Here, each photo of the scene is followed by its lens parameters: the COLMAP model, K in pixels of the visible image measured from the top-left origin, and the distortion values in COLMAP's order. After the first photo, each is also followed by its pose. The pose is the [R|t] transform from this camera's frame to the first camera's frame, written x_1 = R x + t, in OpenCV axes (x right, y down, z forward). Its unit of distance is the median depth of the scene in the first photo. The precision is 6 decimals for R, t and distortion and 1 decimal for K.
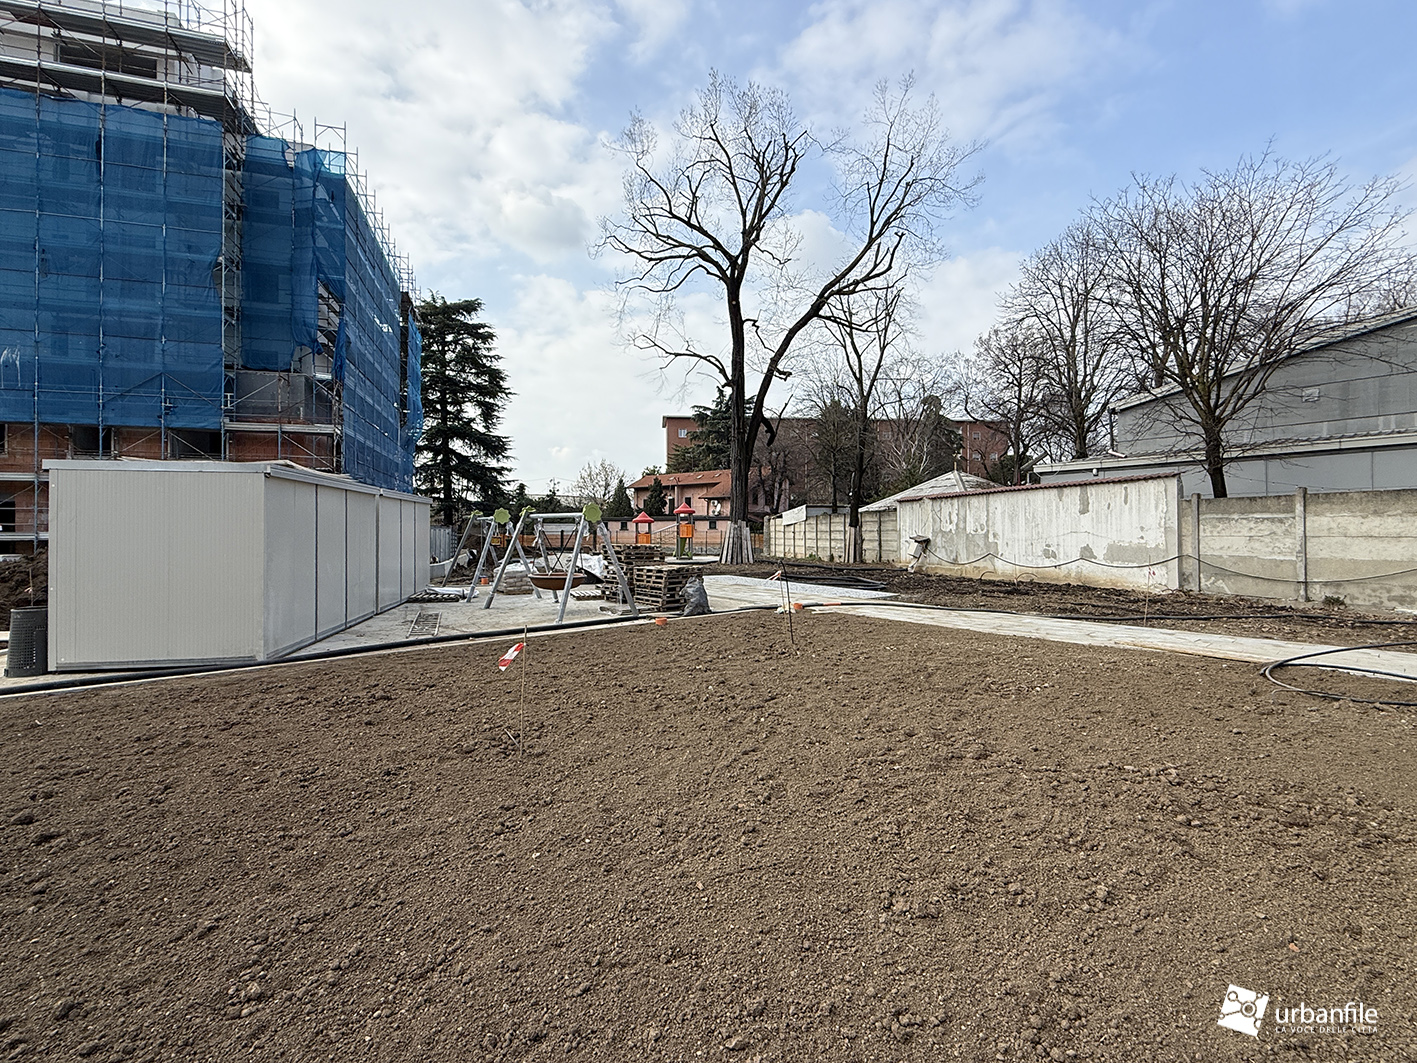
lens RADIAL K [[660.3, 0, 714.8], [0, 660.3, 517.7], [0, 0, 1]] dist [0.000890, -0.000596]
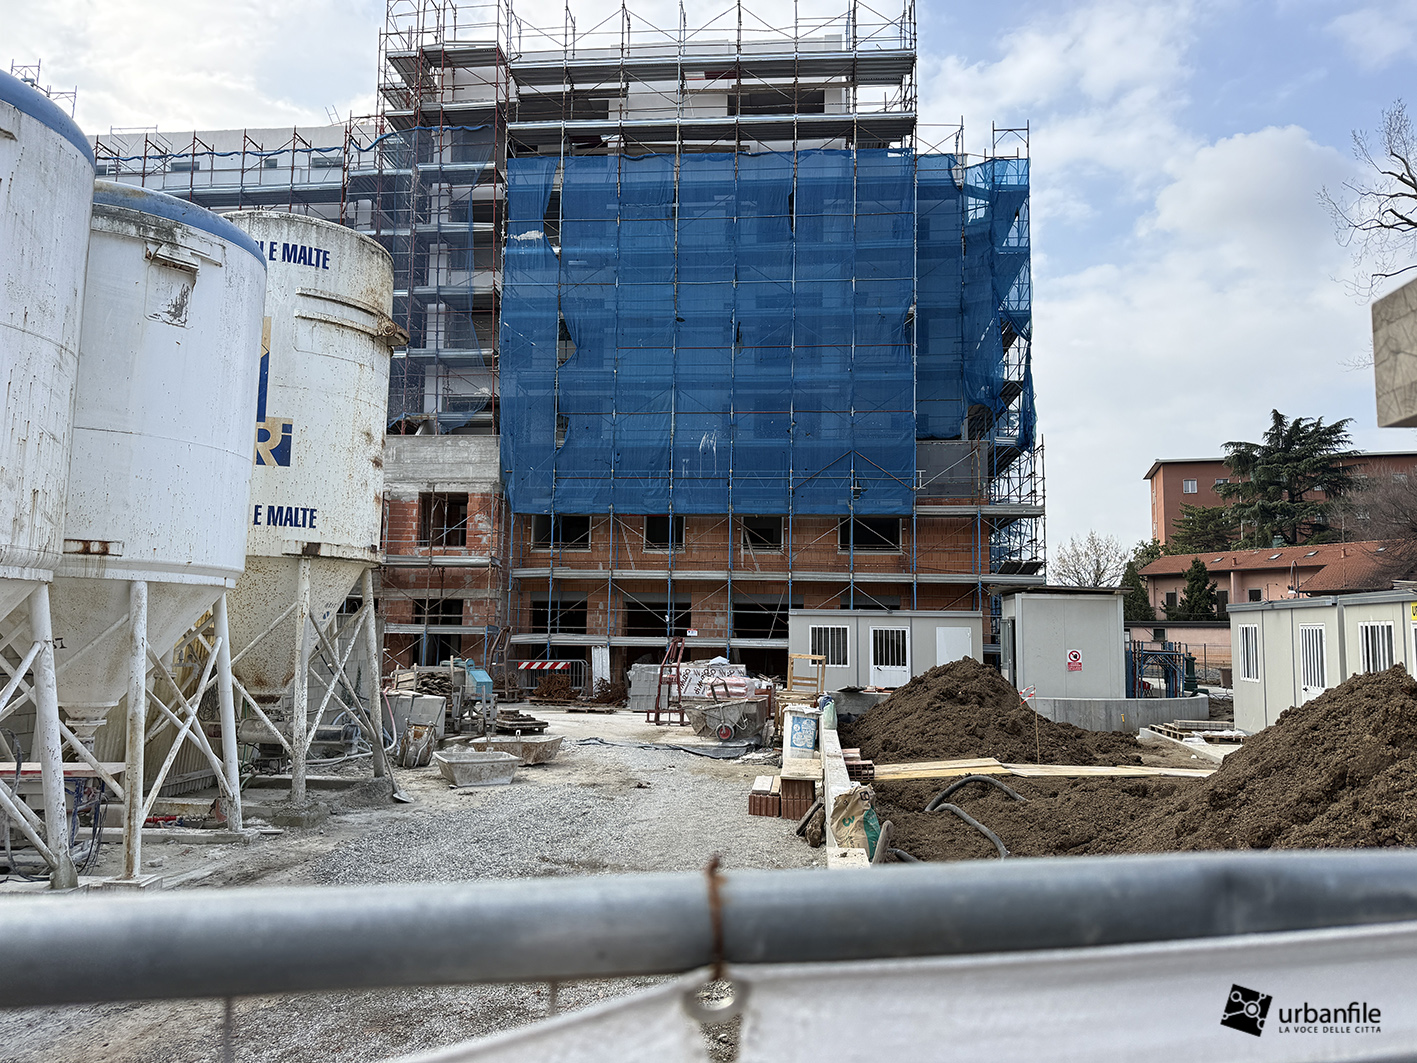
lens RADIAL K [[987.8, 0, 702.7], [0, 987.8, 542.7], [0, 0, 1]] dist [0.021255, -0.003443]
pose [[0.926814, -0.023572, -0.374781, -0.532344], [-0.004552, 0.997249, -0.073978, -0.007791], [0.375494, 0.070270, 0.924157, -0.220150]]
